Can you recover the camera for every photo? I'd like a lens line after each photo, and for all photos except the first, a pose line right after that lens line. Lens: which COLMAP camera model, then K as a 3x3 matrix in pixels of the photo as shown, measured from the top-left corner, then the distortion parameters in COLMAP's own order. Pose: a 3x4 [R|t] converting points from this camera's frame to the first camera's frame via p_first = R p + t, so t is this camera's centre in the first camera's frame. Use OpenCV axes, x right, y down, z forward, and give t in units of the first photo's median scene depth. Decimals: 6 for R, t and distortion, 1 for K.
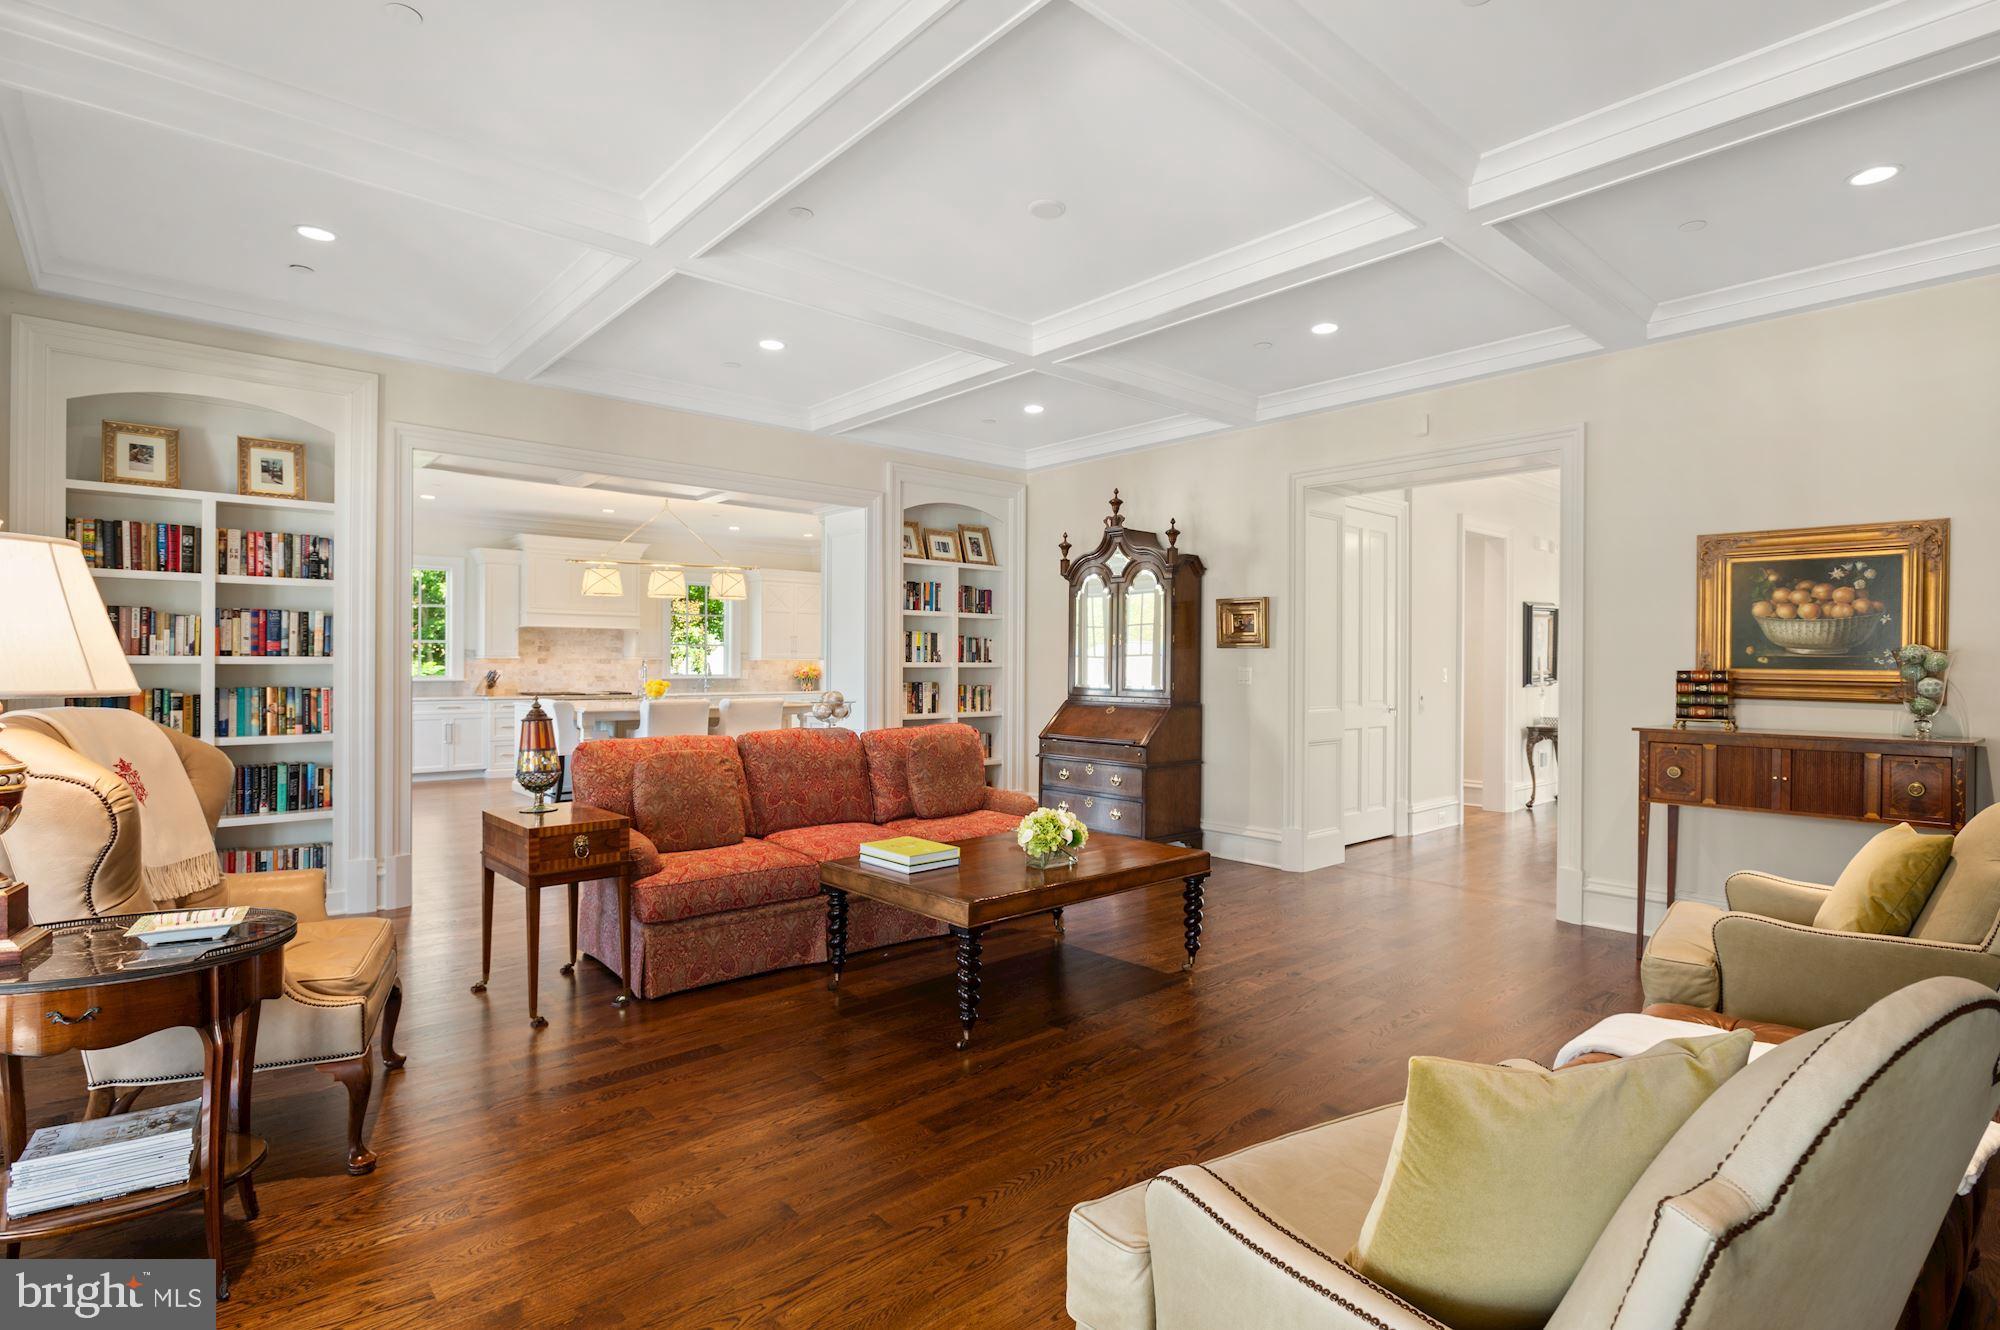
lens RADIAL K [[963.9, 0, 1000.0], [0, 963.9, 665.0], [0, 0, 1]] dist [-0.002617, -0.000433]
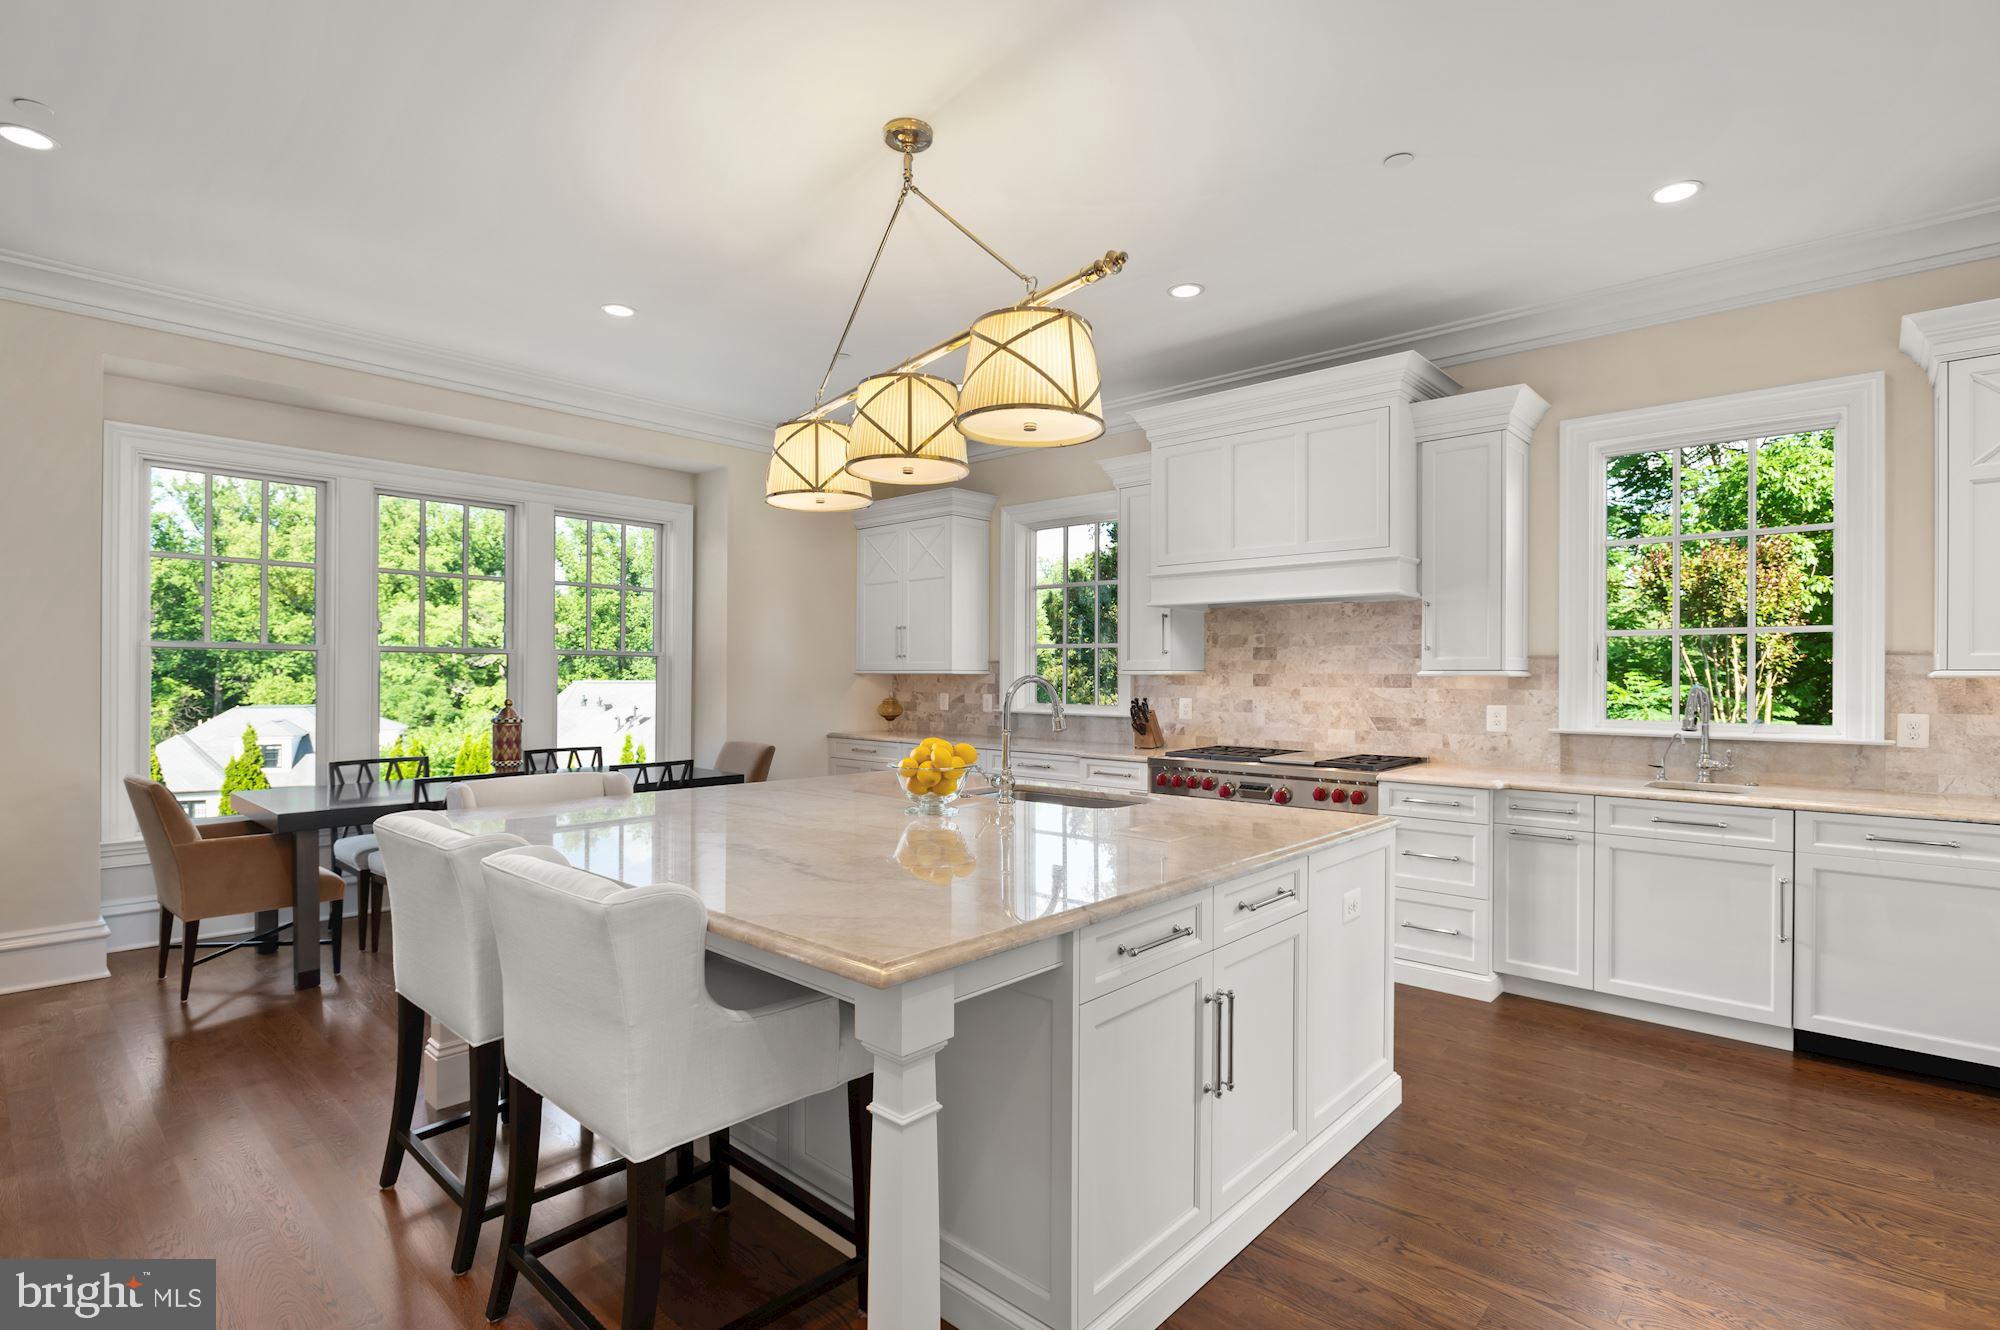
lens RADIAL K [[959.5, 0, 999.4], [0, 959.5, 697.0], [0, 0, 1]] dist [-0.011880, 0.000407]
pose [[0.109942, 0.016412, -0.993802, -0.047530], [-0.003246, 0.999864, 0.016153, -0.004160], [0.993933, 0.001450, 0.109981, 1.092620]]
